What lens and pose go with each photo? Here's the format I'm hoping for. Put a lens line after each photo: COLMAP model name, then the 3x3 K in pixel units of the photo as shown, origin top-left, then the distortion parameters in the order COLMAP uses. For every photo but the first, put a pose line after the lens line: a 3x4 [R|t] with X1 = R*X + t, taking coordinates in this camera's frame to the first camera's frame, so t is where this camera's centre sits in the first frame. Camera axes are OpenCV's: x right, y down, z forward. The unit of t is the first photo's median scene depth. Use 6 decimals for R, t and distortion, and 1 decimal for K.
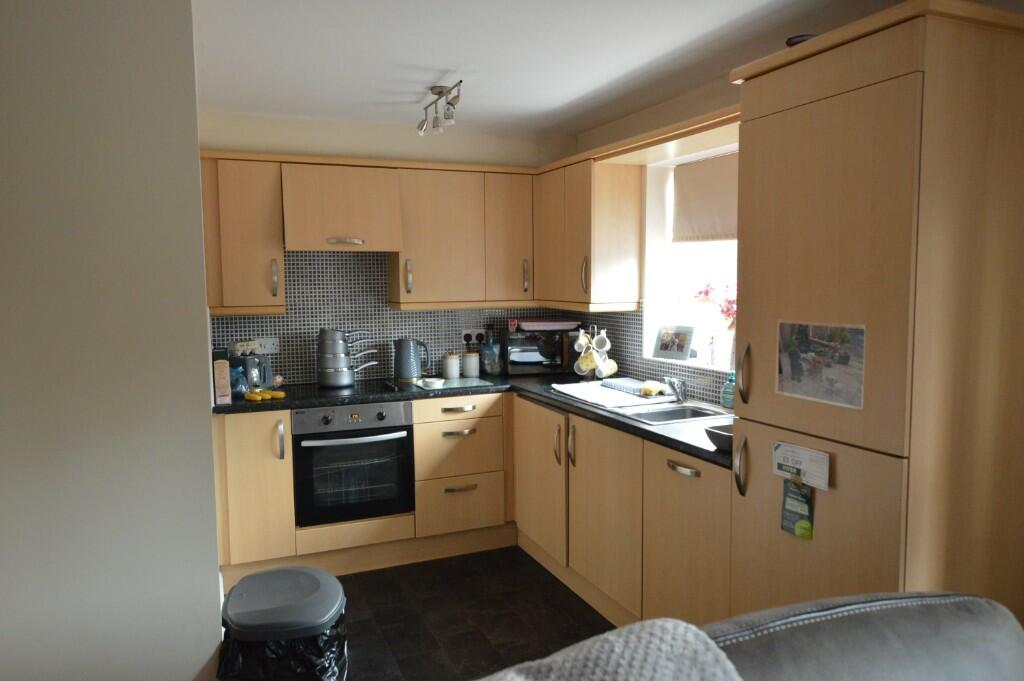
lens RADIAL K [[723.4, 0, 512.0], [0, 723.4, 340.5], [0, 0, 1]] dist [-0.002295, -0.000381]
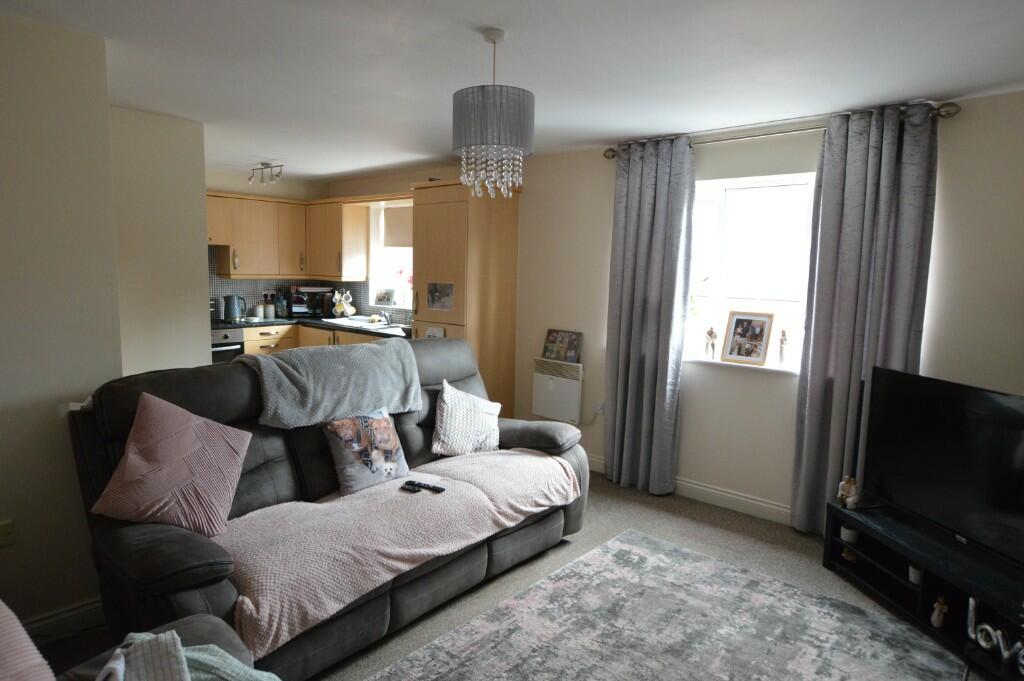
lens RADIAL K [[633.7, 0, 512.0], [0, 633.7, 340.5], [0, 0, 1]] dist [-0.006807, -0.000680]
pose [[0.906012, -0.019925, 0.422784, -0.193685], [0.006724, 0.999443, 0.032692, 0.064629], [-0.423200, -0.026777, 0.905641, -0.711592]]
